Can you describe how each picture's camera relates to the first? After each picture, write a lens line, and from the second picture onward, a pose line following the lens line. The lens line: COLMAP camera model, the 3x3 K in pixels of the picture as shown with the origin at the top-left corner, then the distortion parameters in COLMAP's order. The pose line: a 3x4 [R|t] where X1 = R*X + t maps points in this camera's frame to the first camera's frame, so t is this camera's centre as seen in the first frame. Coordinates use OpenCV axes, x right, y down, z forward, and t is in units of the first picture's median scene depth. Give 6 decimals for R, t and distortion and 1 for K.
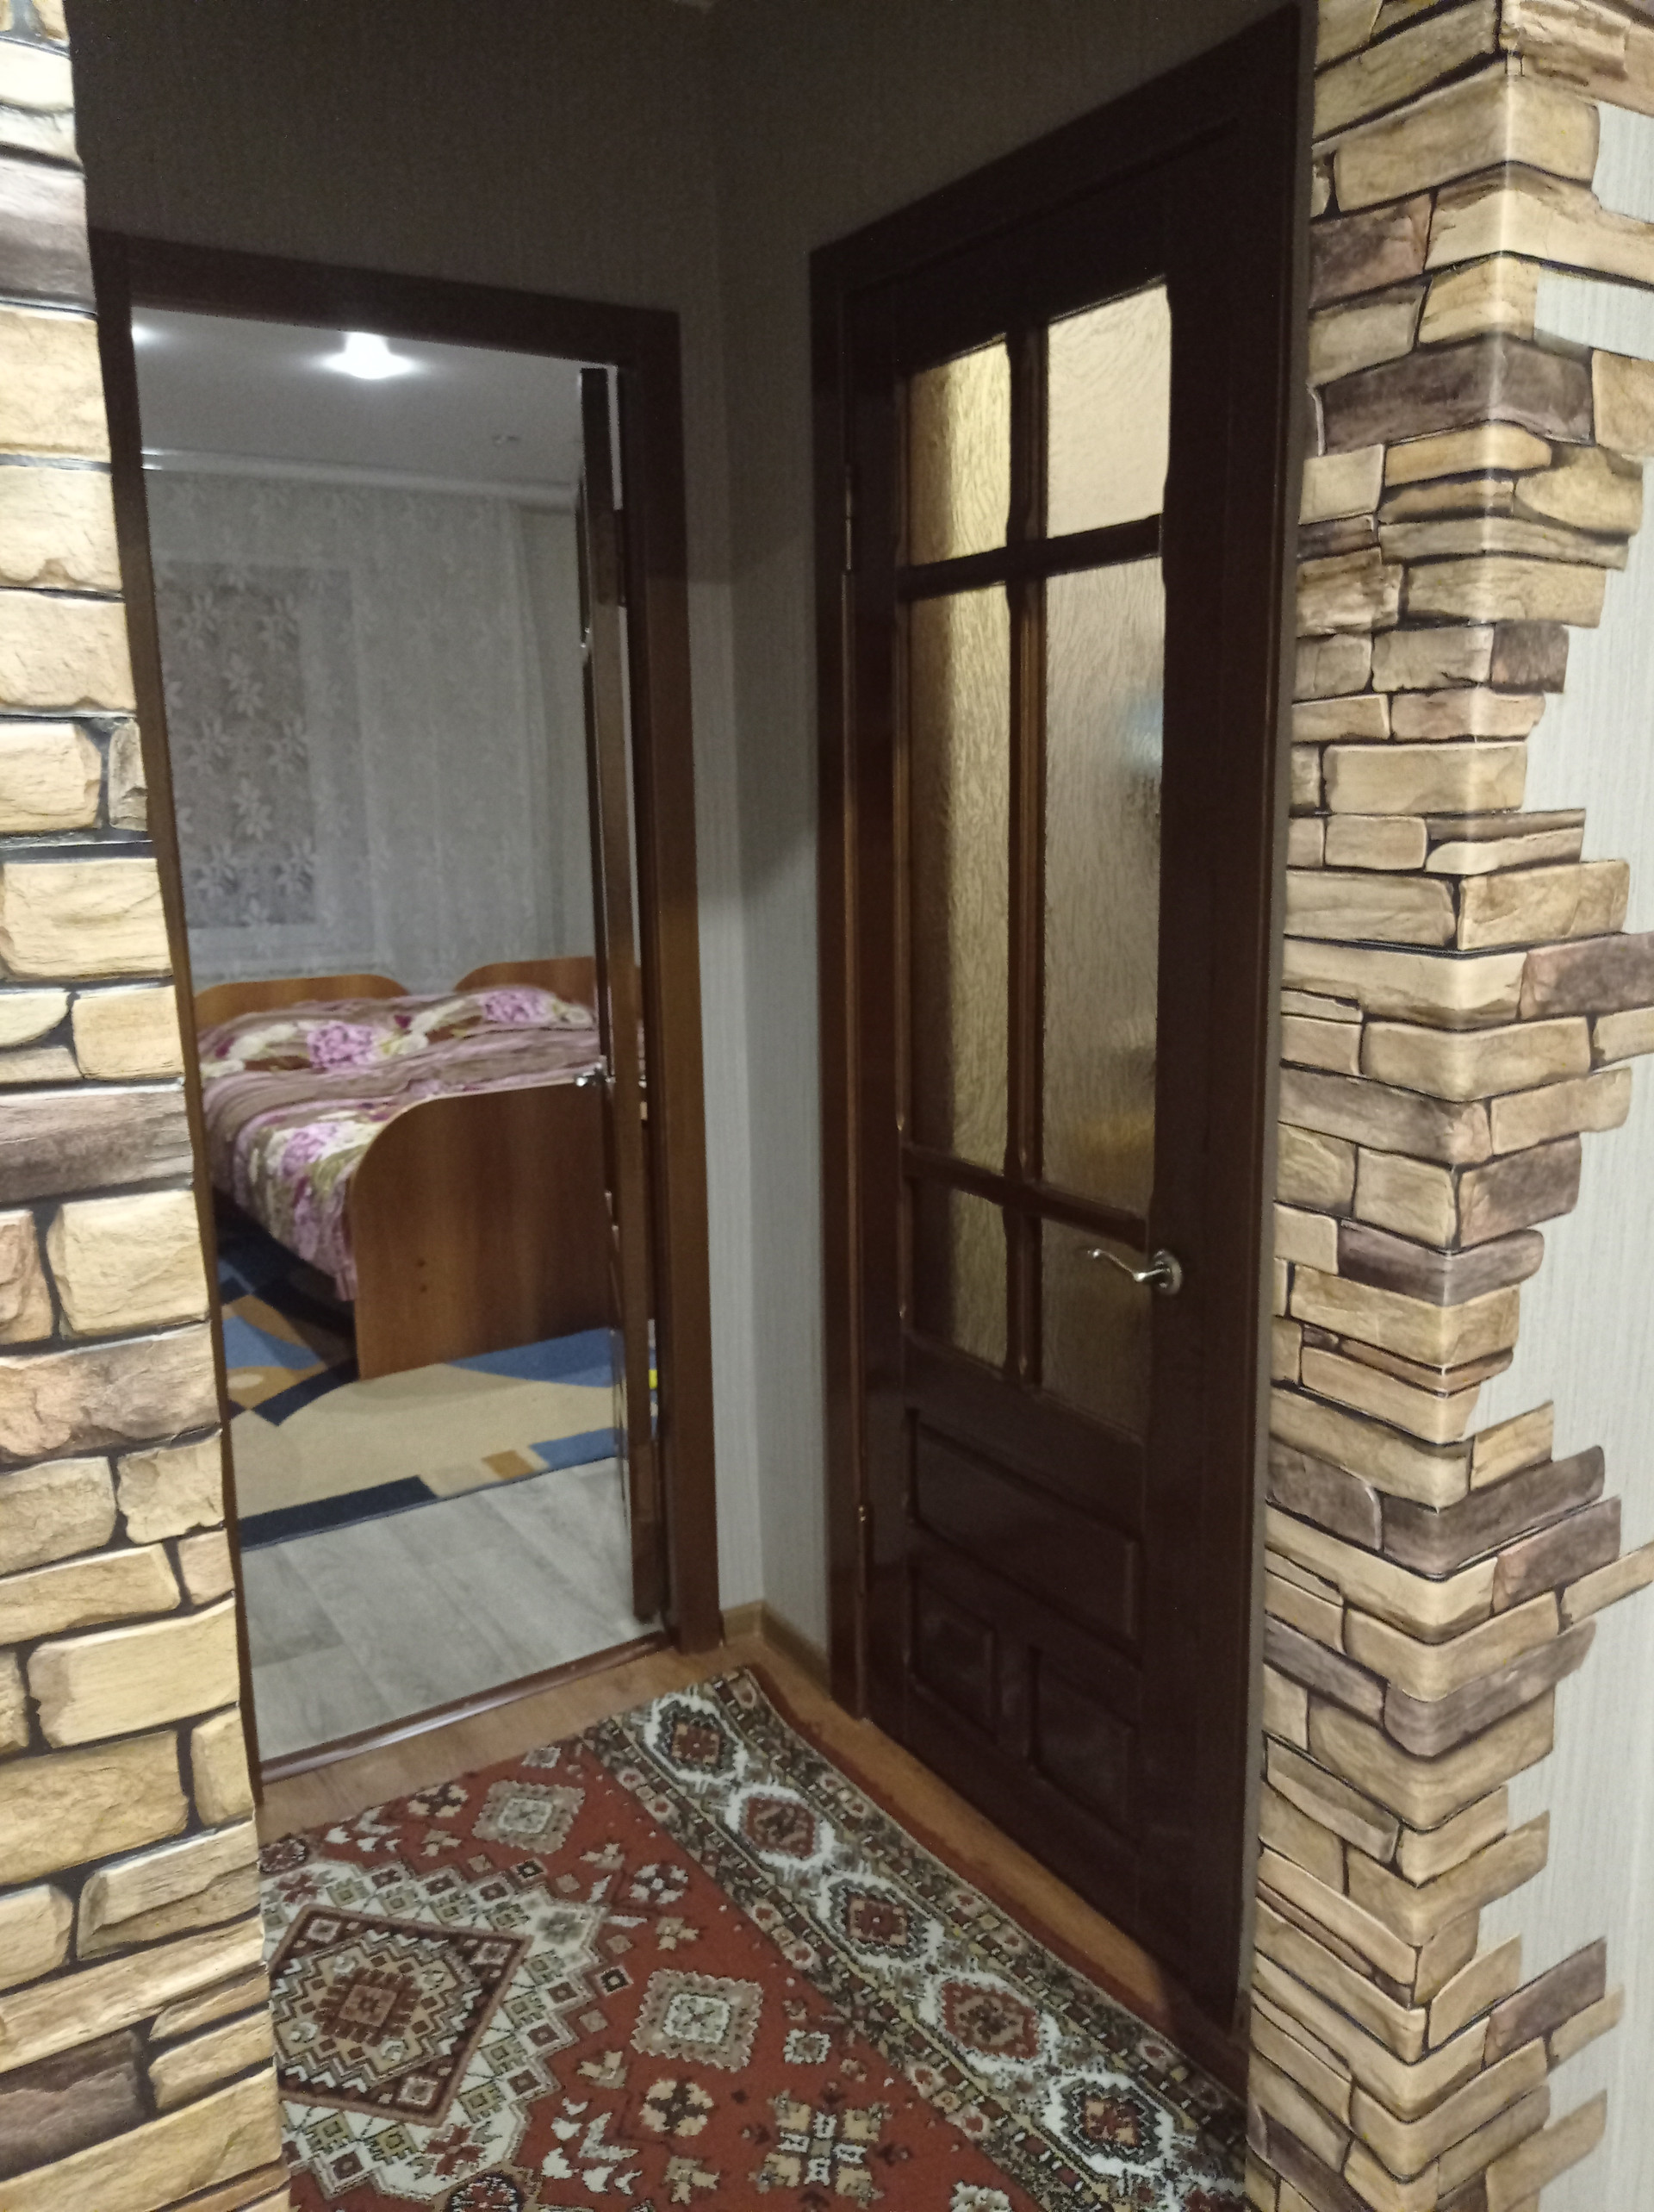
lens RADIAL K [[1663.7, 0, 827.0], [0, 1663.7, 1106.0], [0, 0, 1]] dist [0.107258, -0.197453]
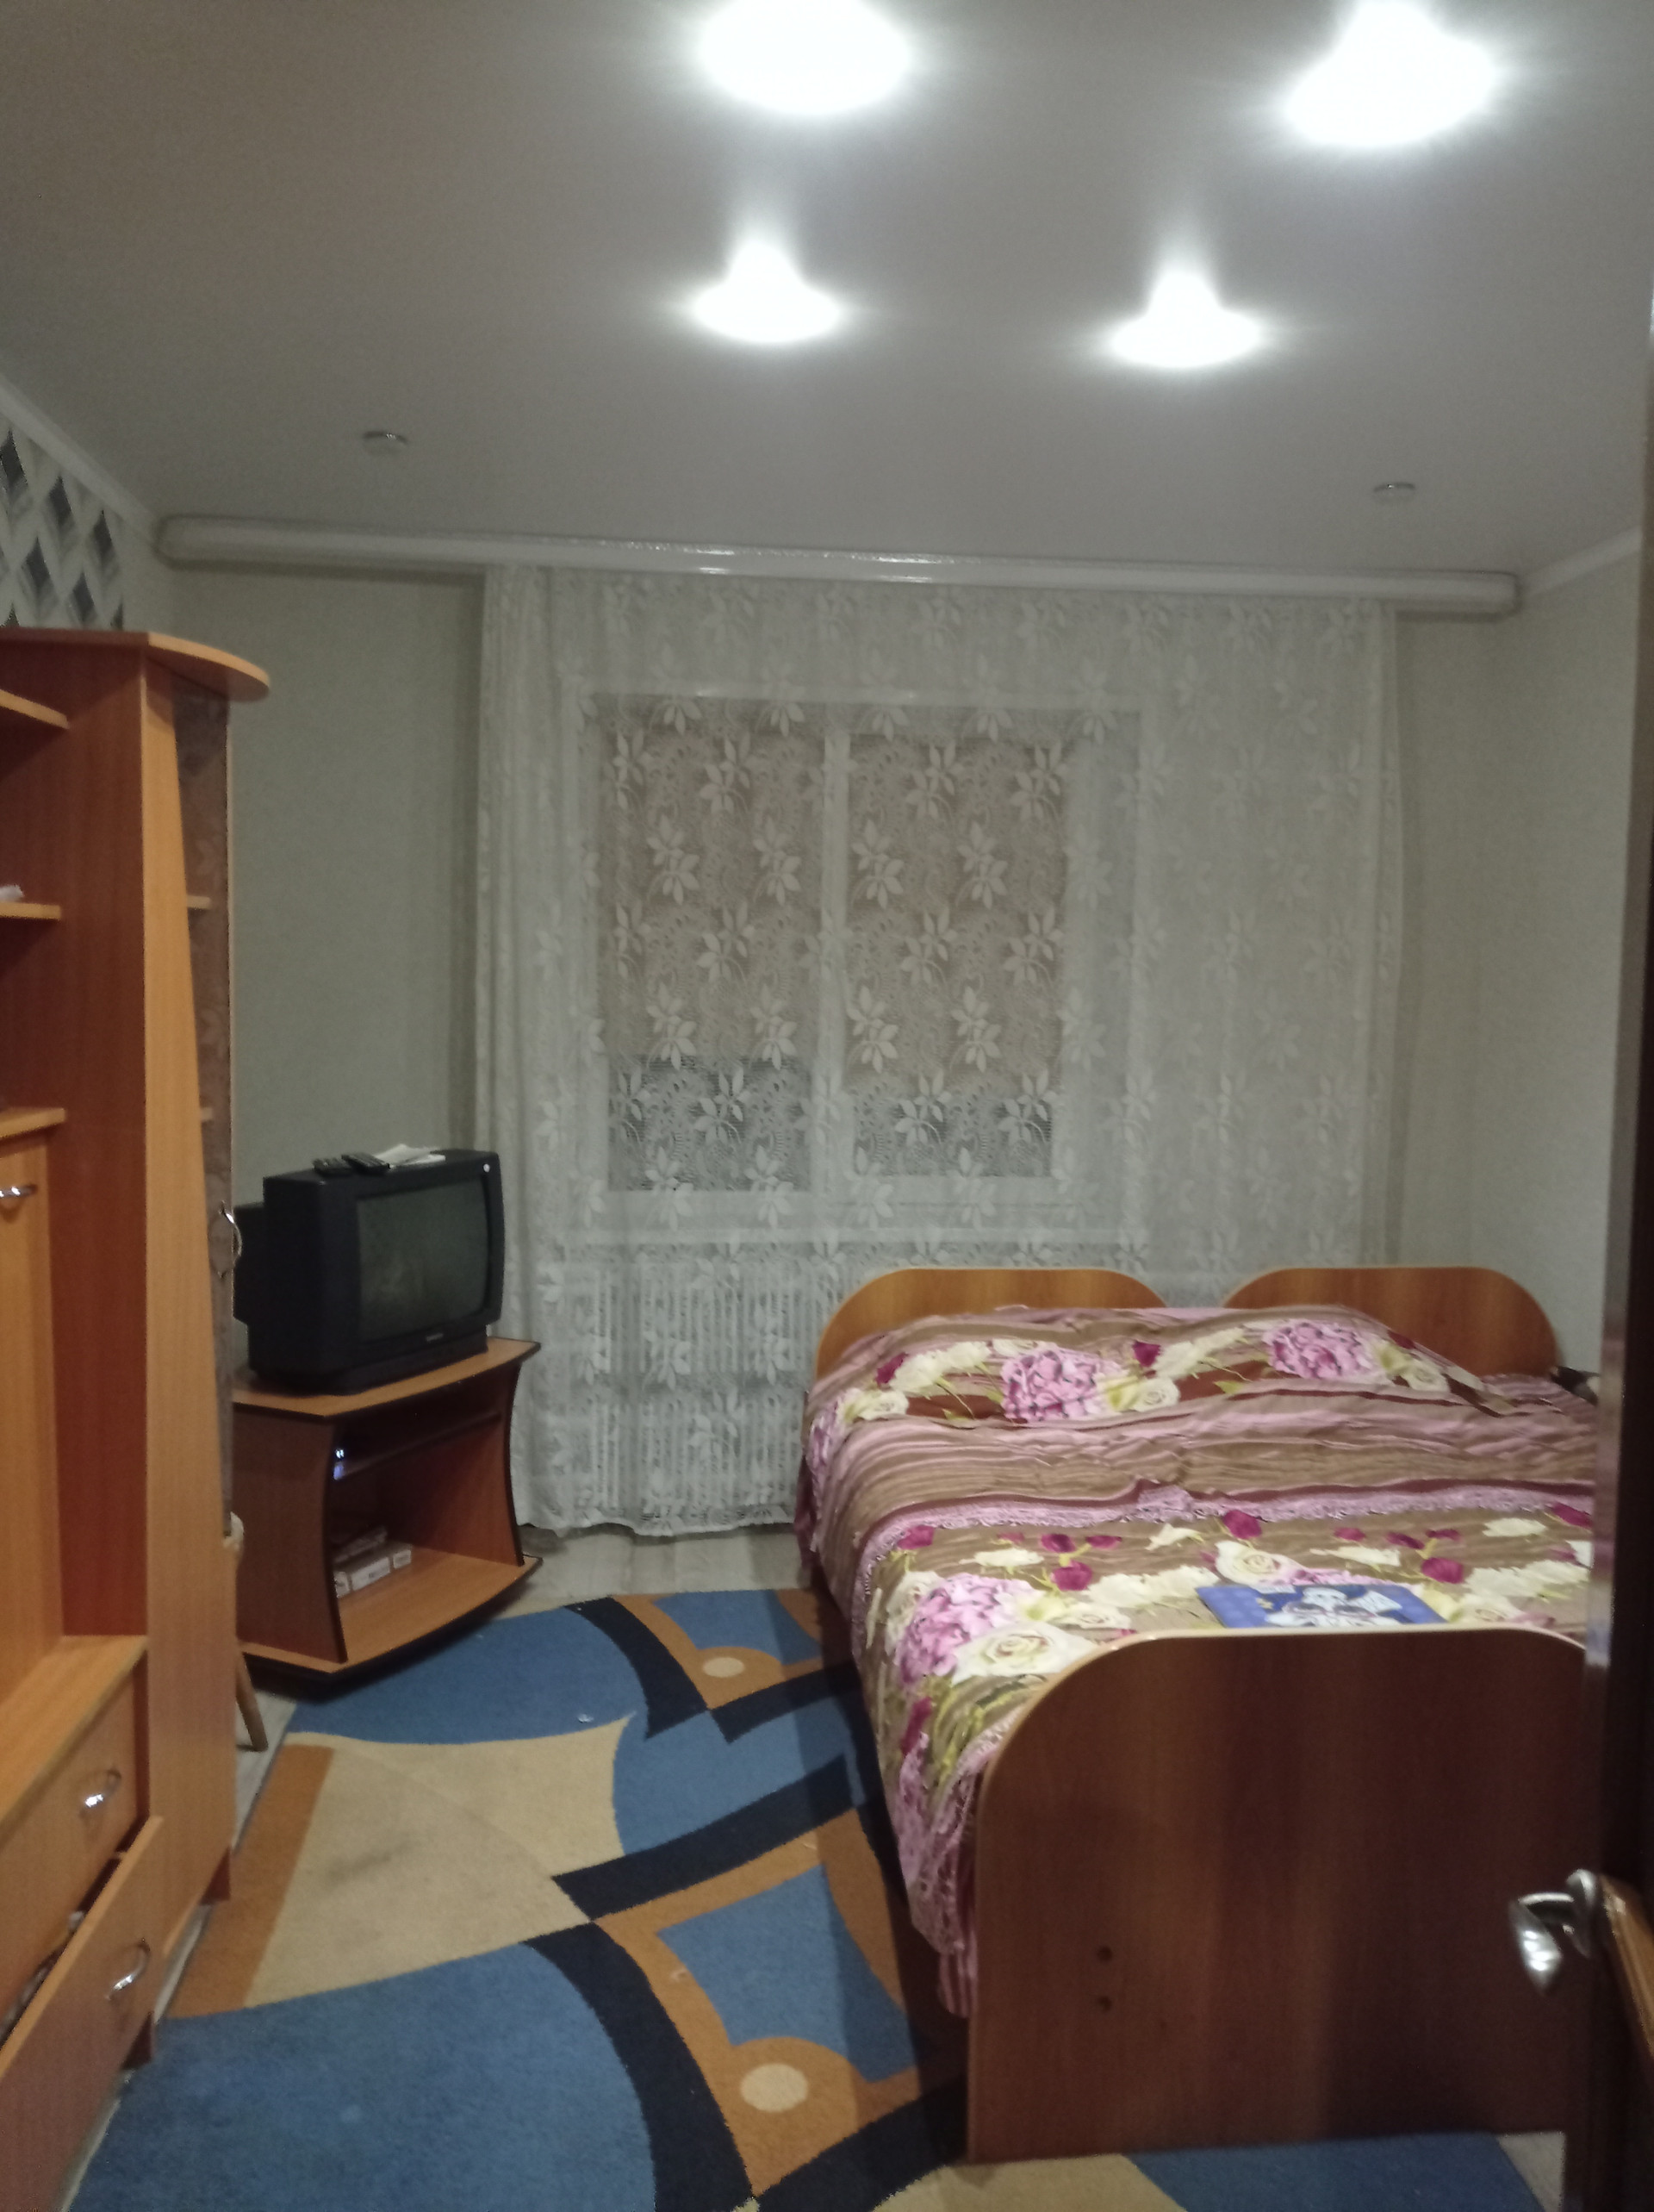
lens RADIAL K [[1612.8, 0, 809.9], [0, 1612.8, 1091.8], [0, 0, 1]] dist [0.044251, 0.006202]
pose [[0.883735, 0.063761, -0.463624, -0.080701], [-0.116031, 0.989595, -0.085075, -0.083847], [0.453376, 0.128979, 0.881938, 0.362894]]
